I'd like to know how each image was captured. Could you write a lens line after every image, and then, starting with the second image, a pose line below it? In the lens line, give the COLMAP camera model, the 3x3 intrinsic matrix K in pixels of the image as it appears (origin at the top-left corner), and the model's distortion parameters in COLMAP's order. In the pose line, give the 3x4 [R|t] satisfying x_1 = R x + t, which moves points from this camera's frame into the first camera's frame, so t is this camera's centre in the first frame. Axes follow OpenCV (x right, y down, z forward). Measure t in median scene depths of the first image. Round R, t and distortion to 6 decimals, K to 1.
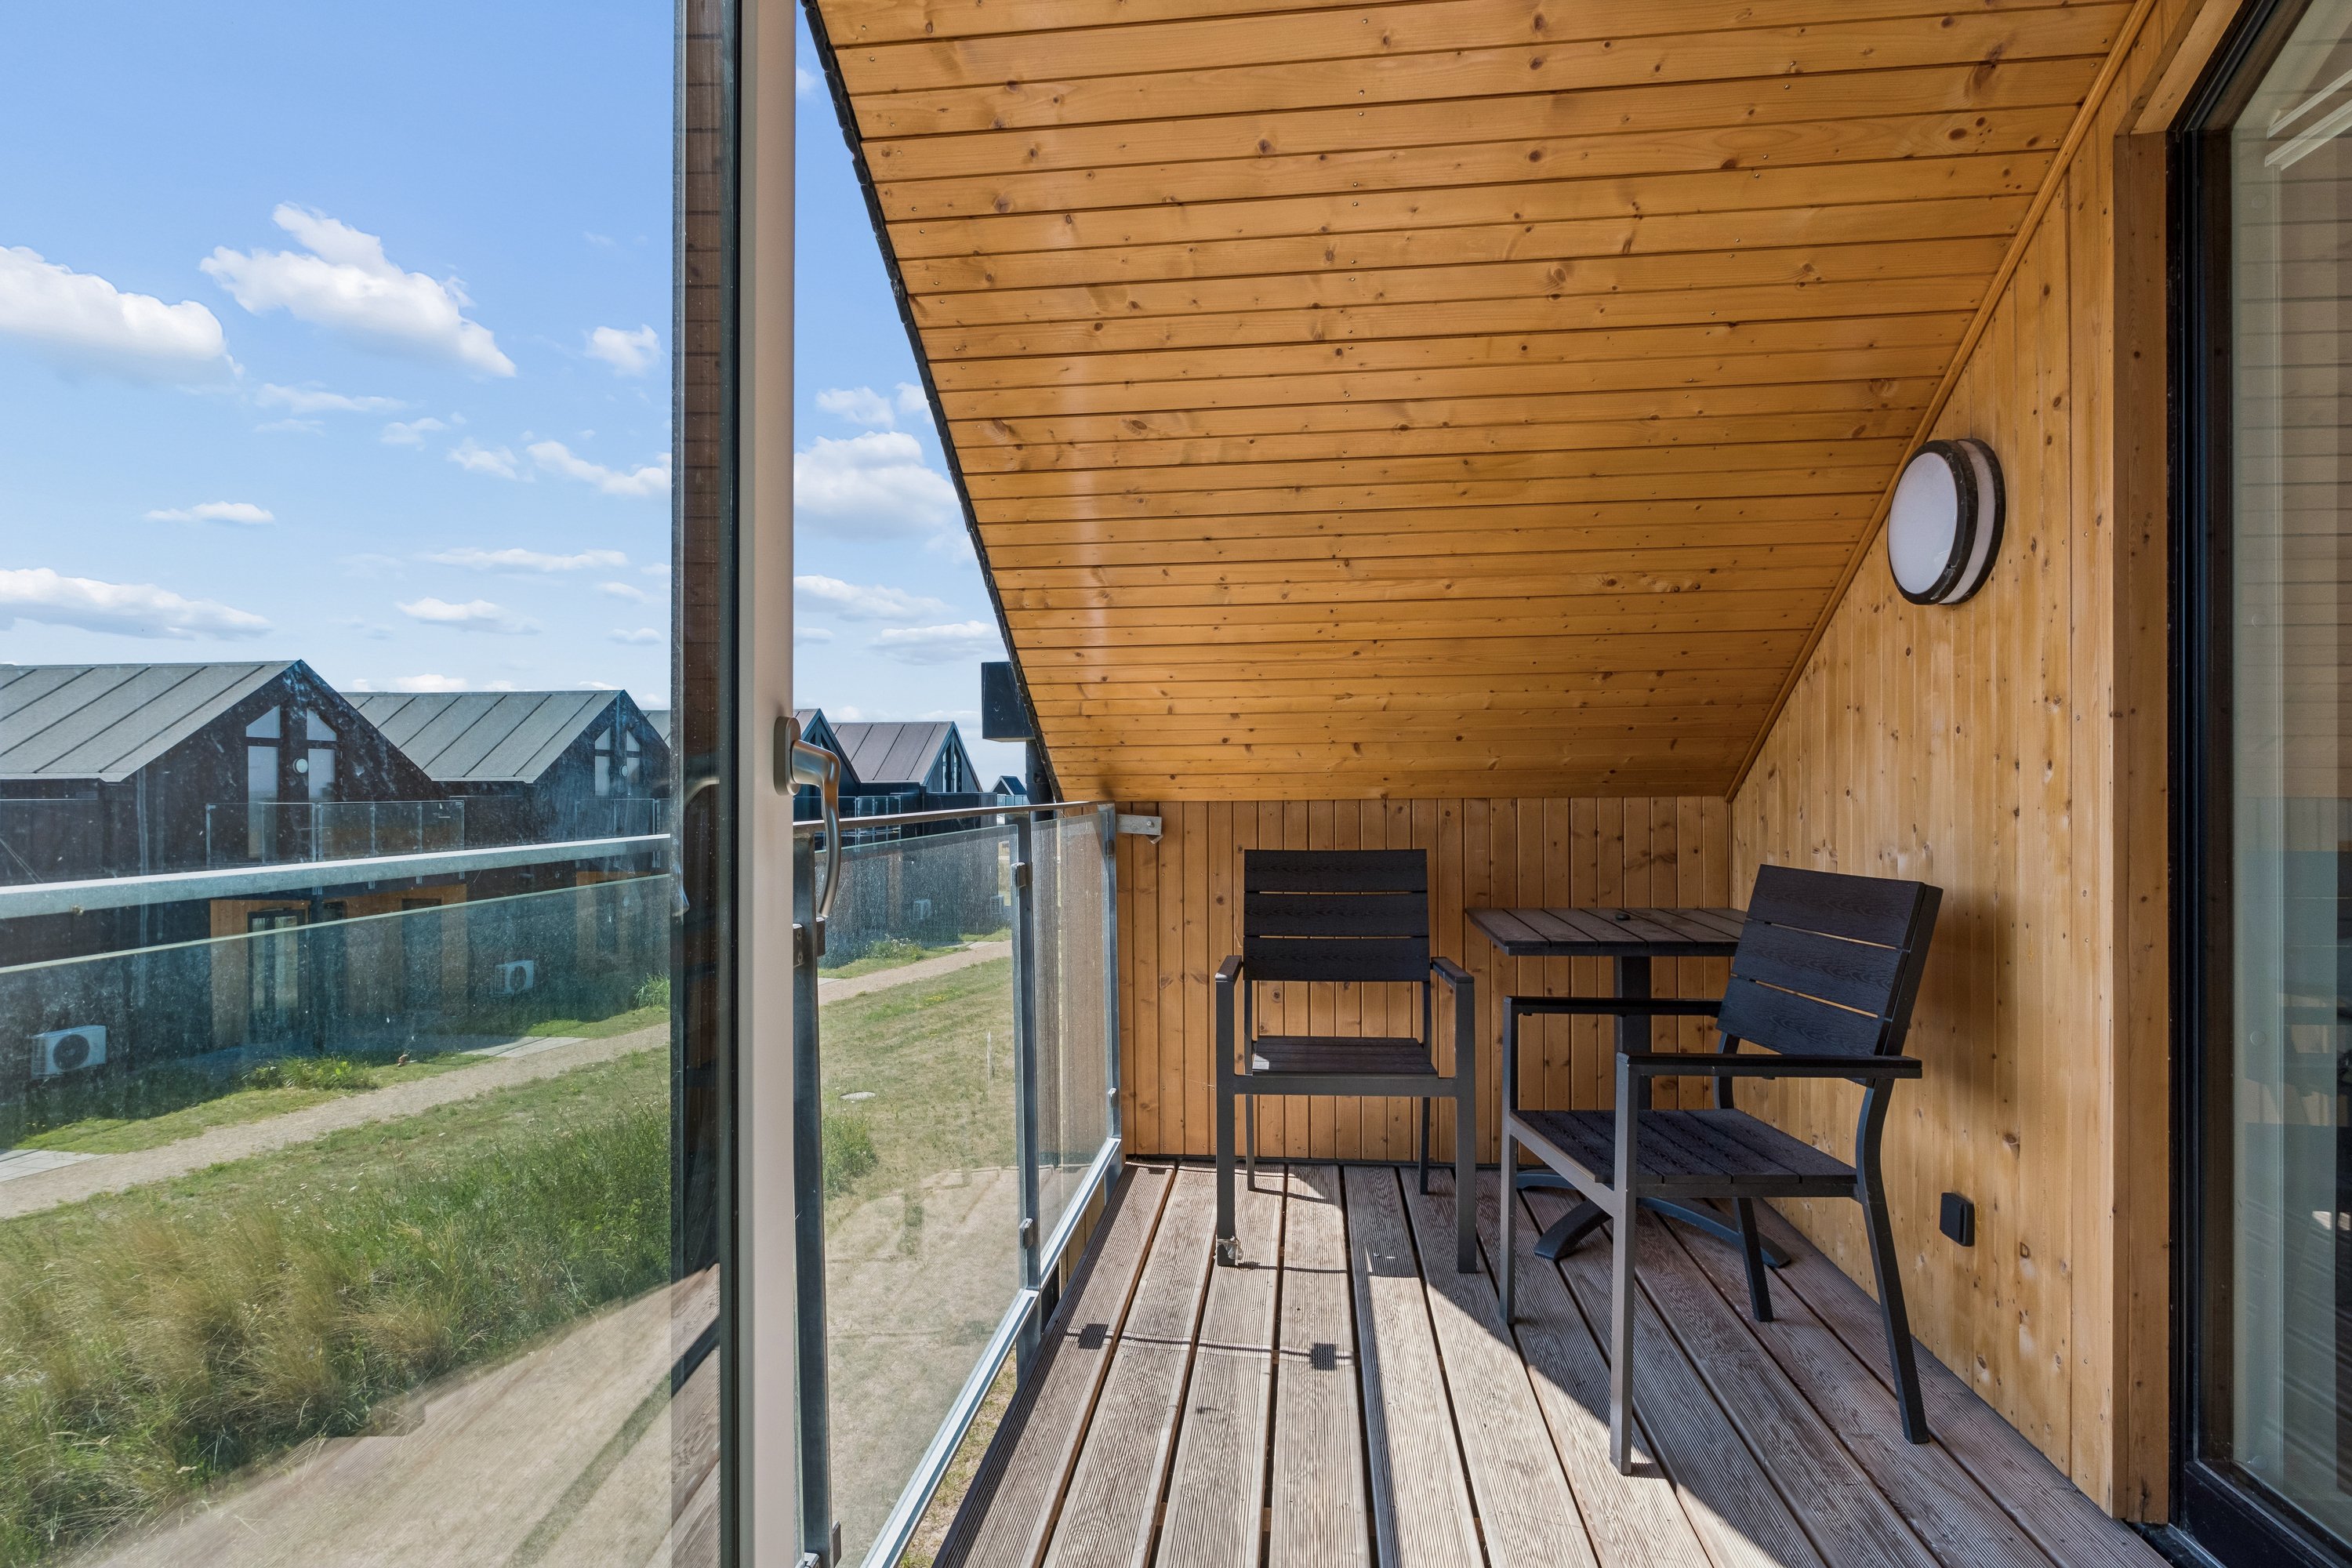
lens RADIAL K [[1222.4, 0, 1181.3], [0, 1222.4, 788.3], [0, 0, 1]] dist [-0.006469, -0.000019]
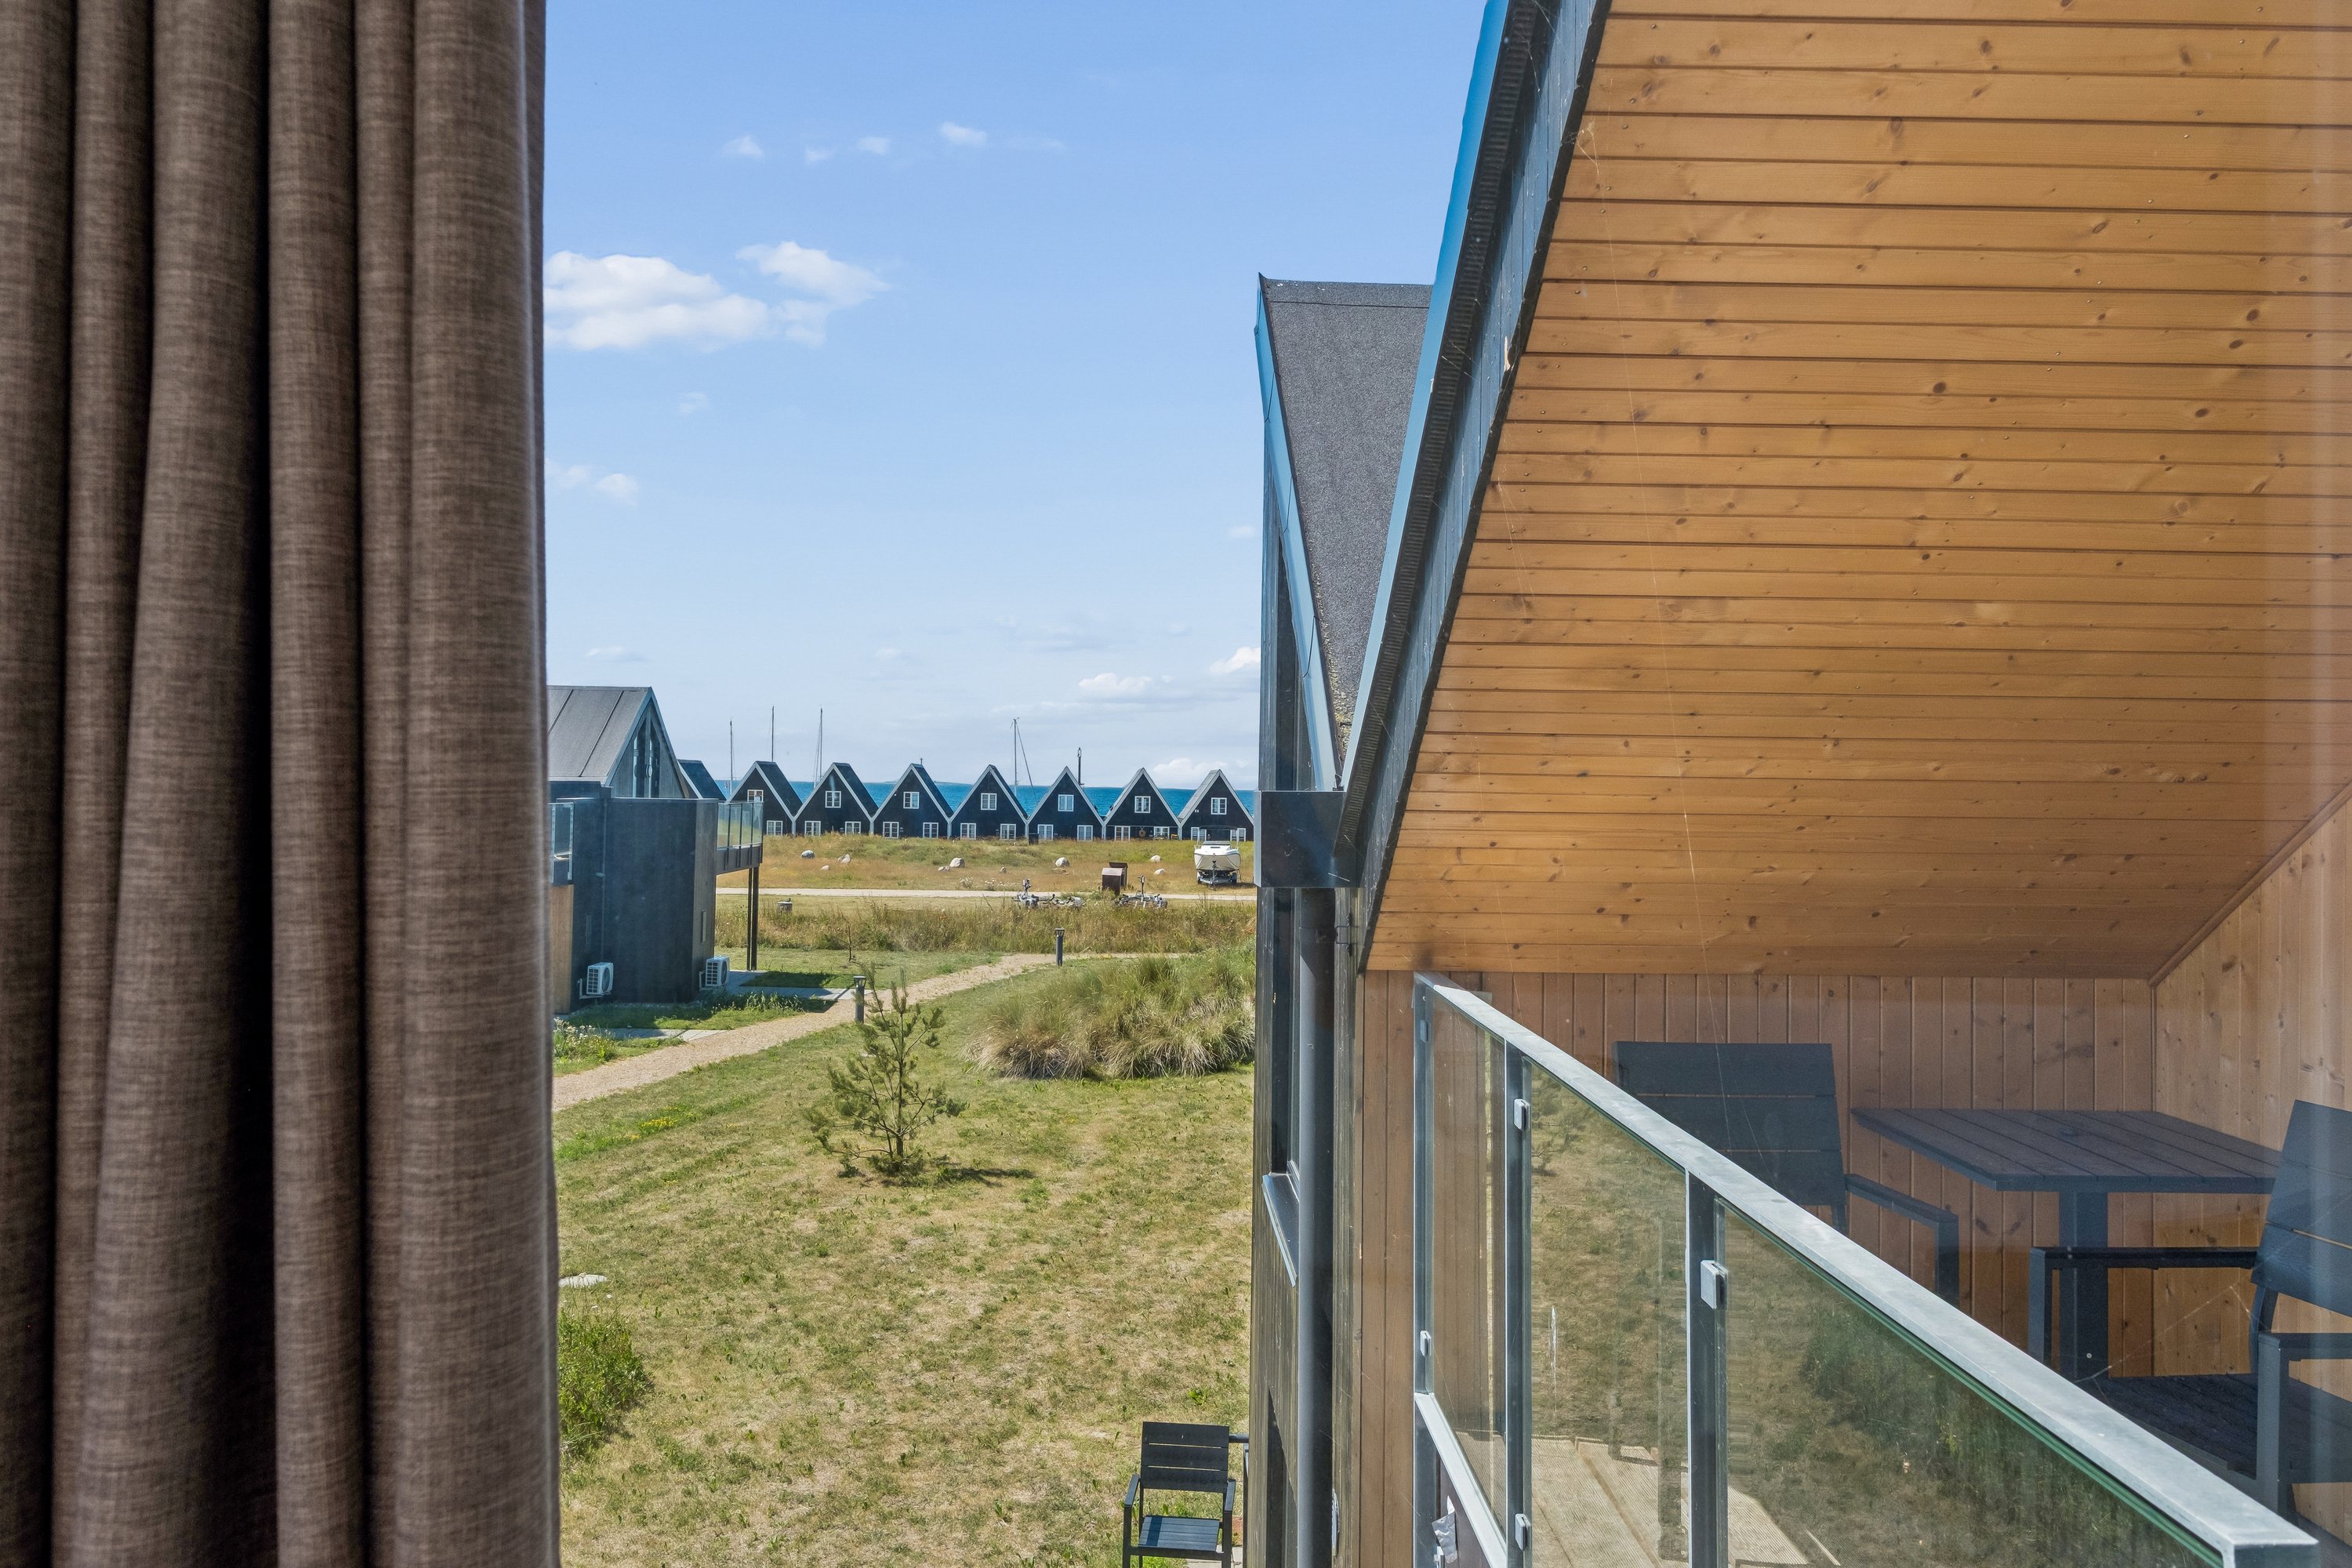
lens RADIAL K [[1826.5, 0, 1184.4], [0, 1826.5, 705.6], [0, 0, 1]] dist [0.007854, -0.003236]
pose [[0.991234, 0.028780, 0.128944, -0.439189], [-0.023067, 0.998694, -0.045580, -0.123451], [-0.130088, 0.042206, 0.990604, -0.212426]]
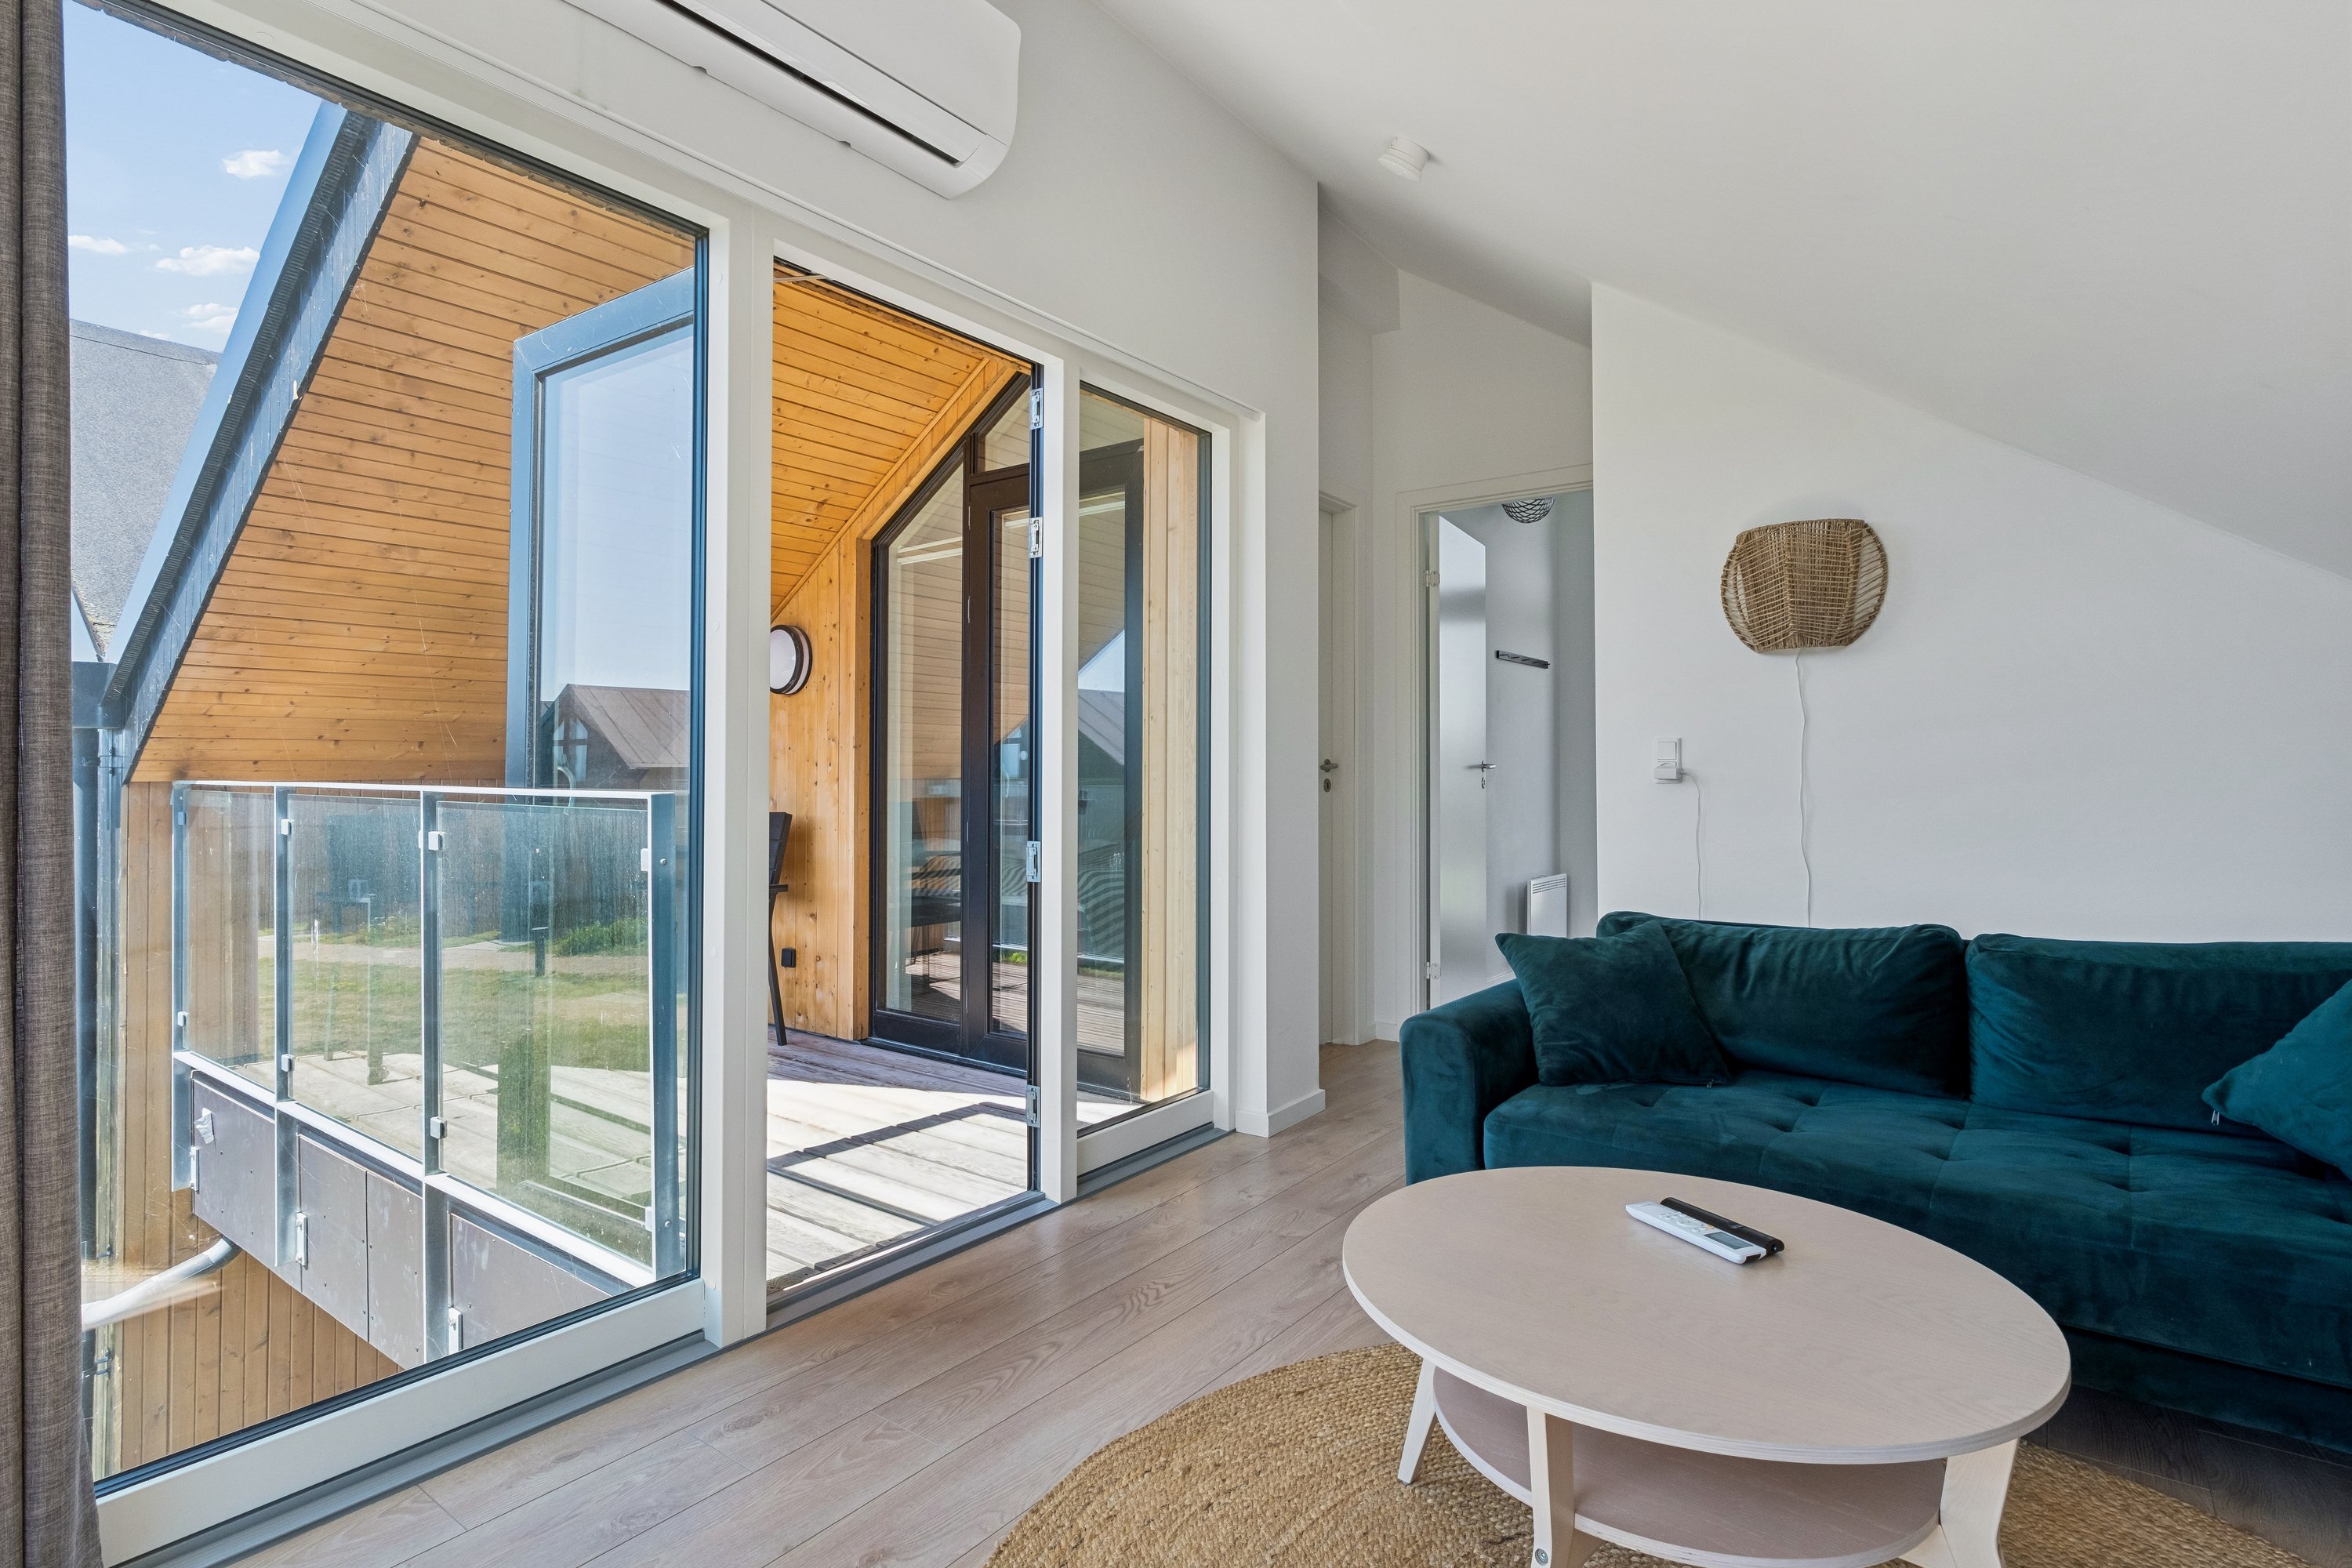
lens RADIAL K [[1180.6, 0, 1180.8], [0, 1180.6, 775.1], [0, 0, 1]] dist [0.000198, 0.000020]
pose [[0.506133, 0.006400, 0.862432, -0.680706], [-0.004717, 0.999978, -0.004653, 0.006784], [-0.862443, -0.001714, 0.506152, -0.577531]]
